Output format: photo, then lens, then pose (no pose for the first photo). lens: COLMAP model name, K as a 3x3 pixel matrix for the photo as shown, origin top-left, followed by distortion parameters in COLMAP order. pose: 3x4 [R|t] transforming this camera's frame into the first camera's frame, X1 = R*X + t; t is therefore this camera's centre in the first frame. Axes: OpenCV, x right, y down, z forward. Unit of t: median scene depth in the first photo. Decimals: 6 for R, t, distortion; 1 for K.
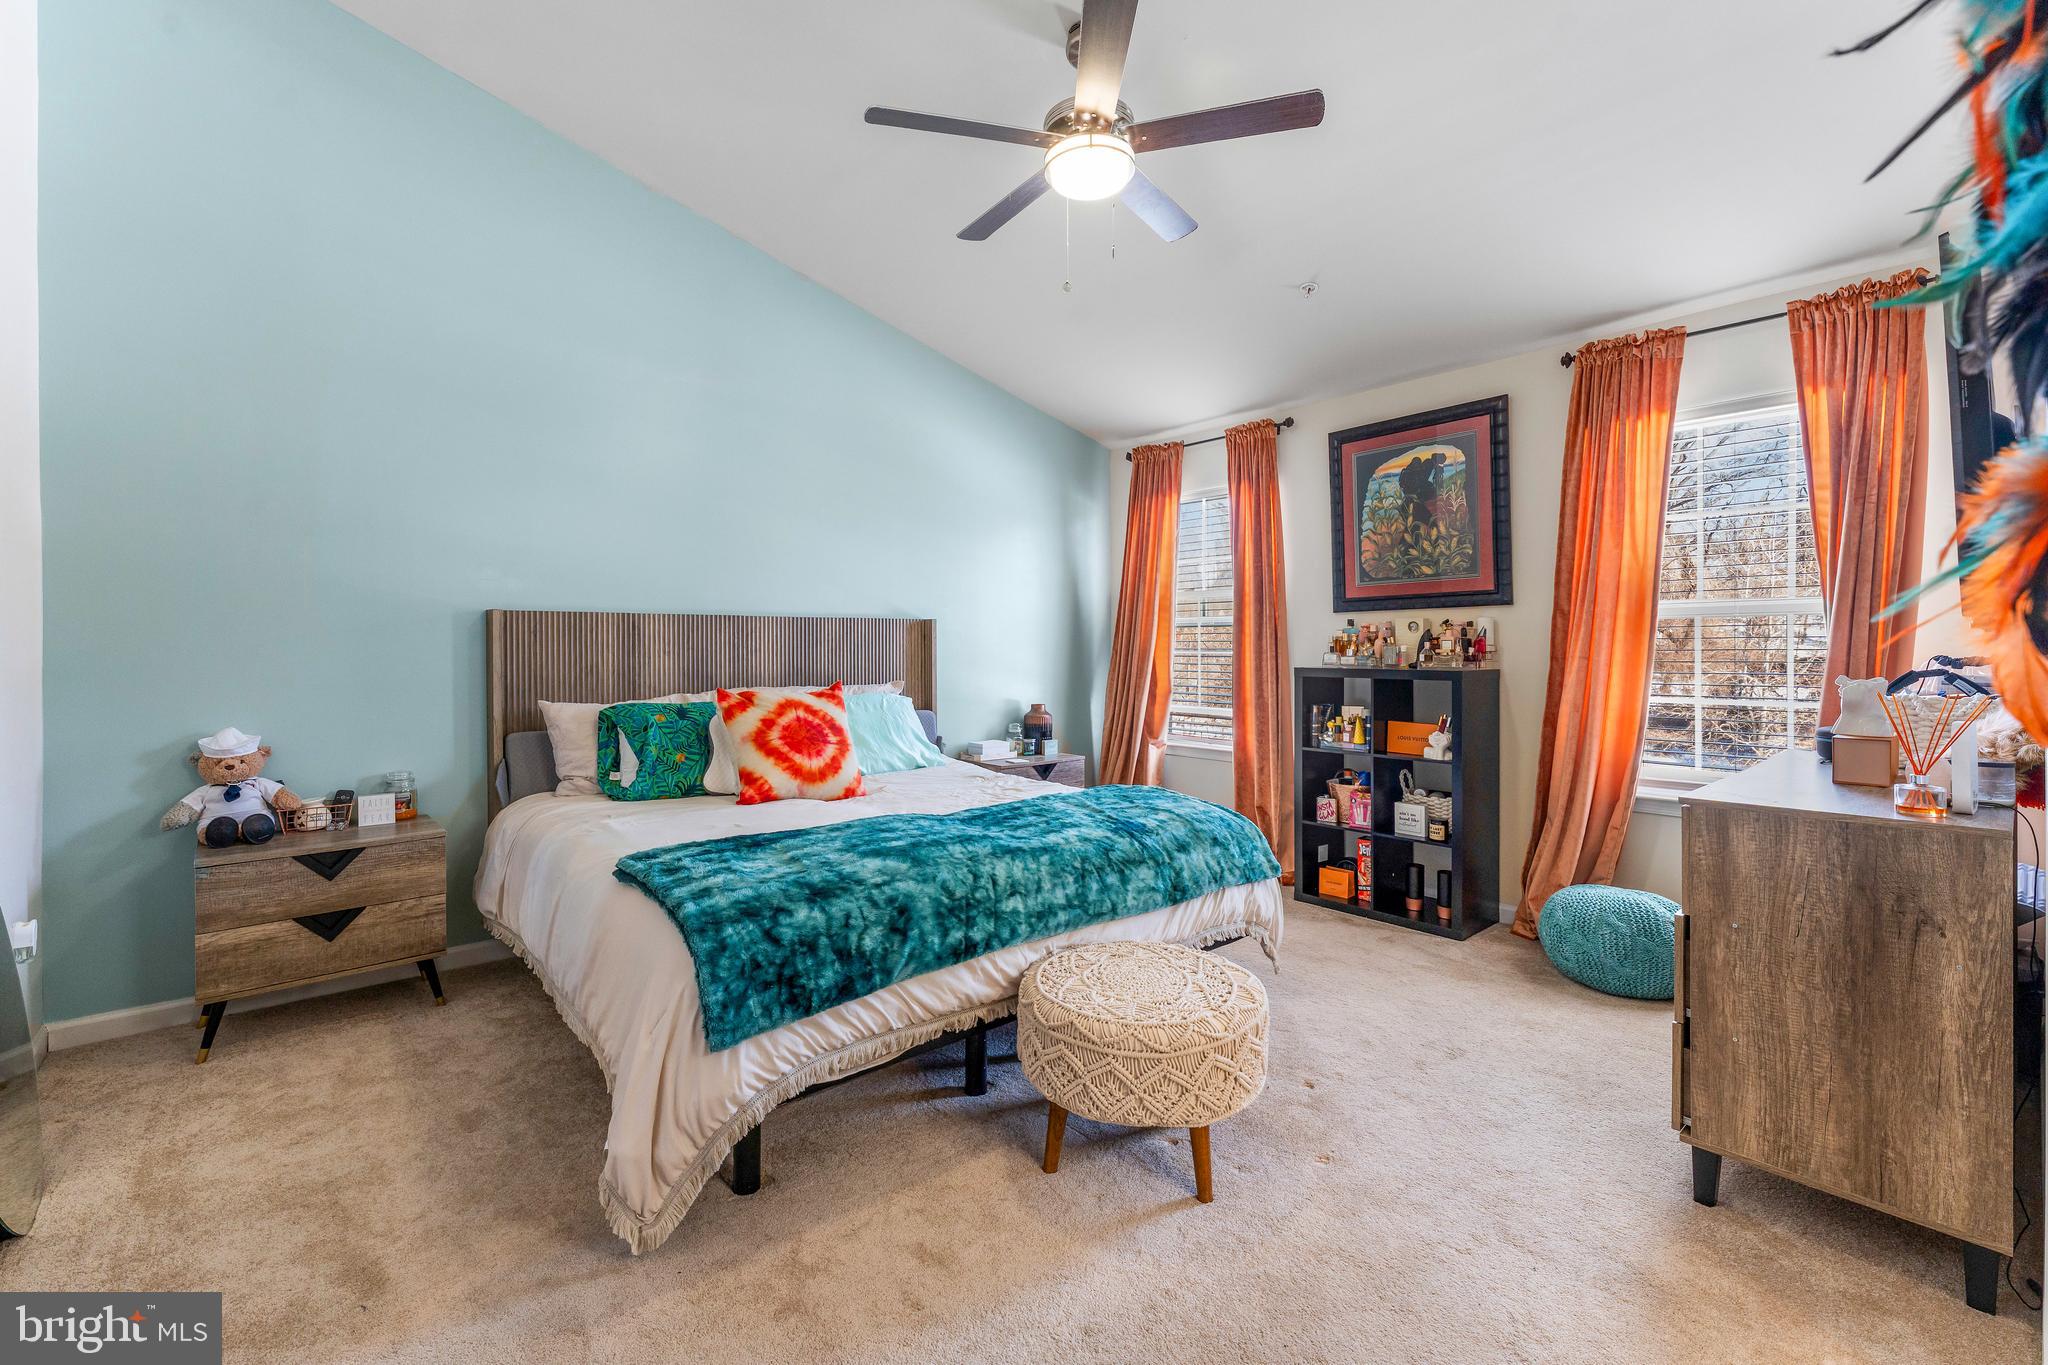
lens RADIAL K [[876.1, 0, 1004.1], [0, 876.1, 674.5], [0, 0, 1]] dist [-0.005272, 0.001572]
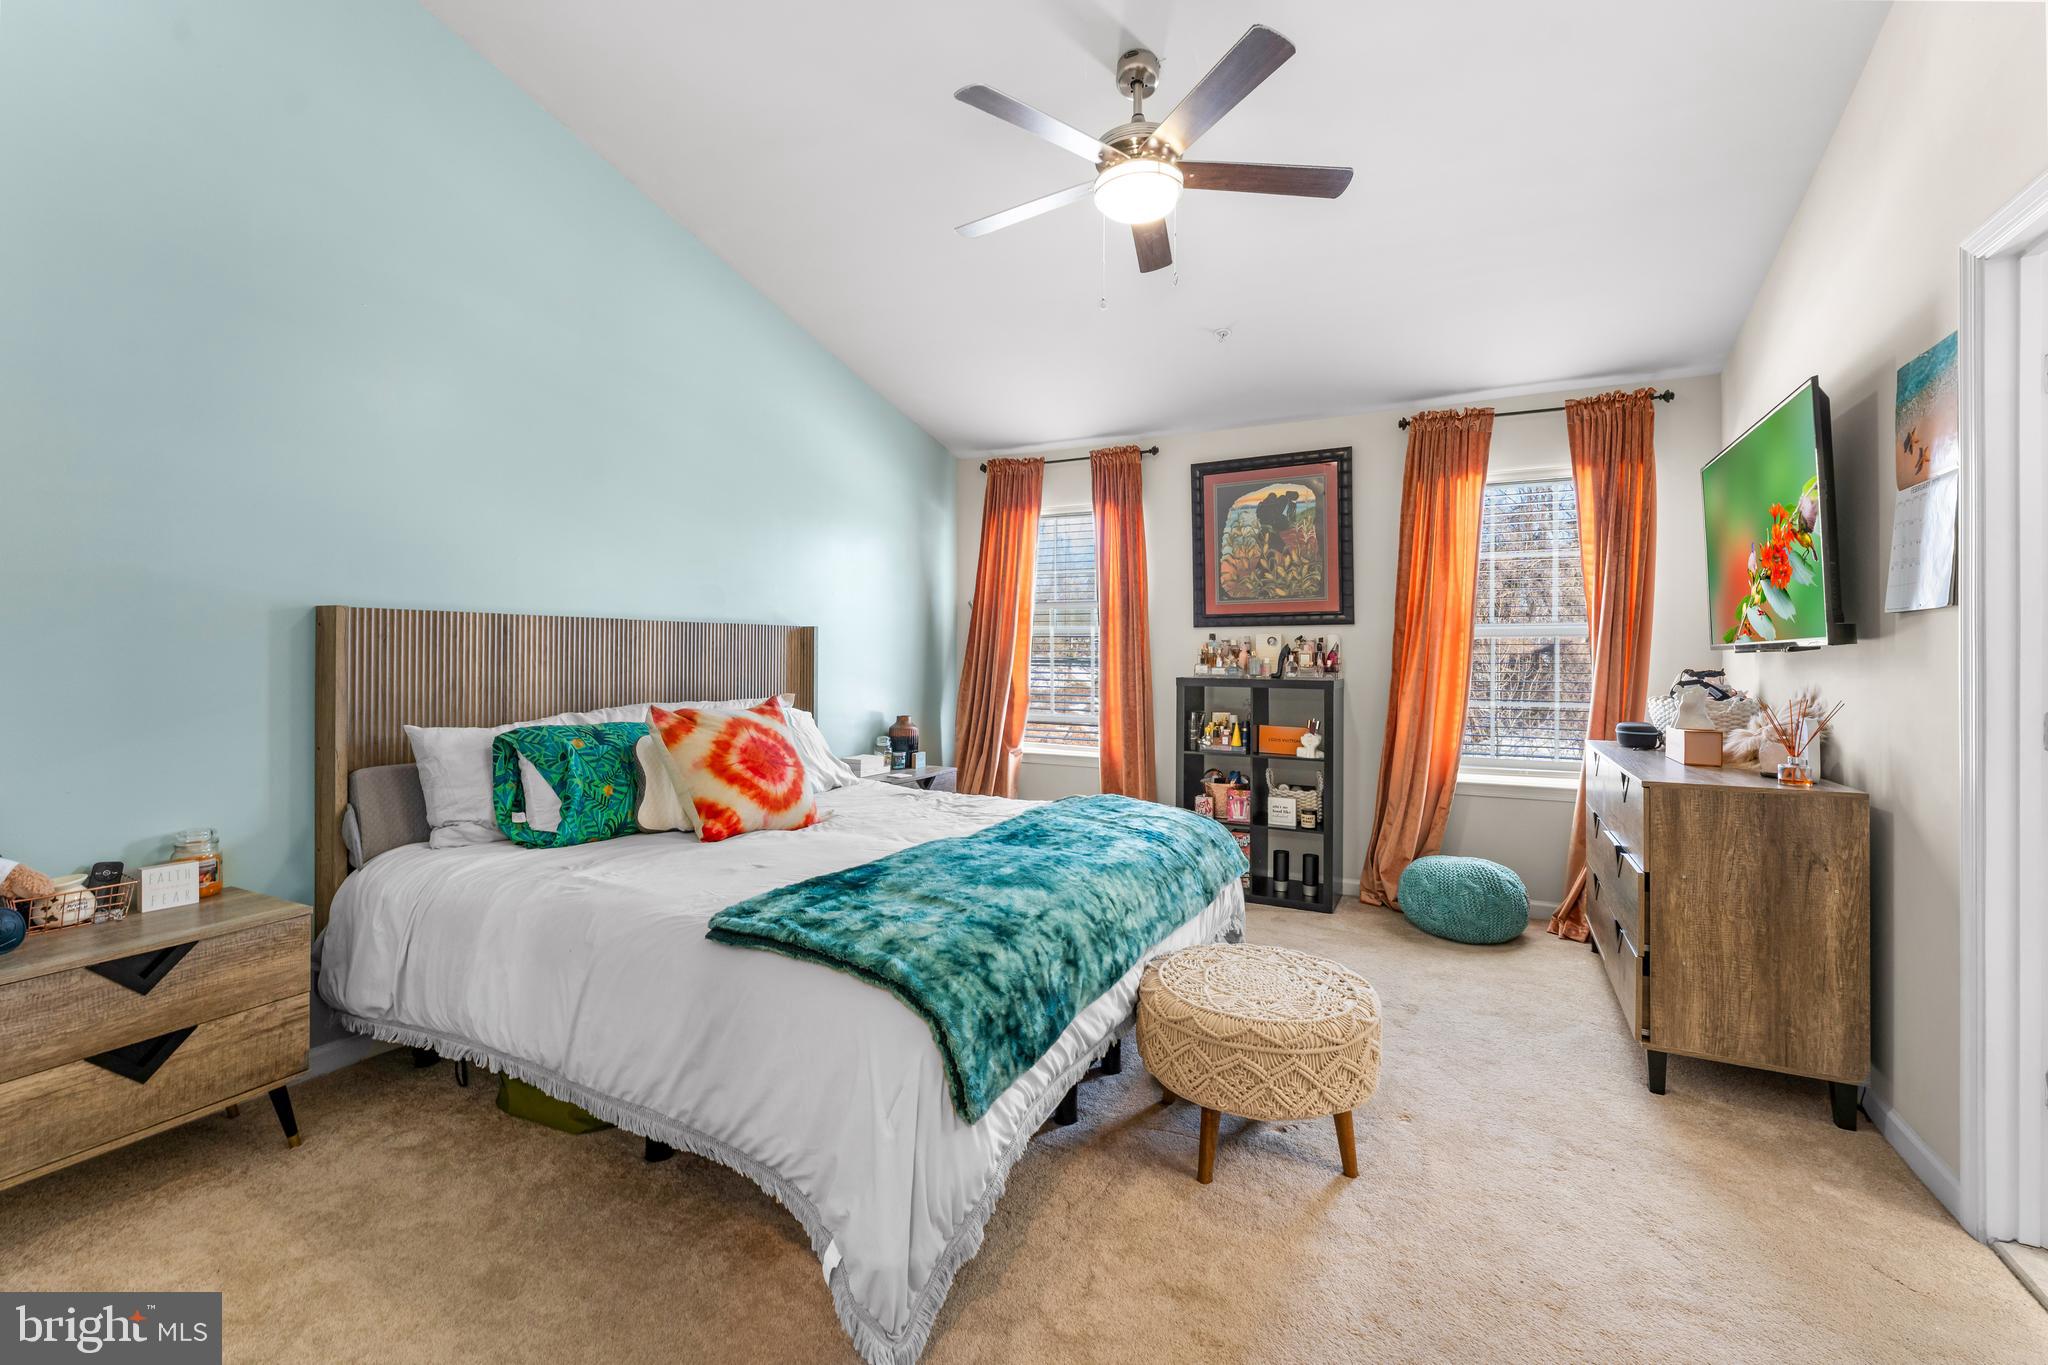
lens RADIAL K [[876.1, 0, 1012.2], [0, 876.1, 673.3], [0, 0, 1]] dist [-0.005272, 0.001572]
pose [[0.926924, -0.001750, 0.375244, -0.342241], [0.004780, 0.999963, -0.007144, -0.008552], [-0.375218, 0.008416, 0.926898, 0.090132]]
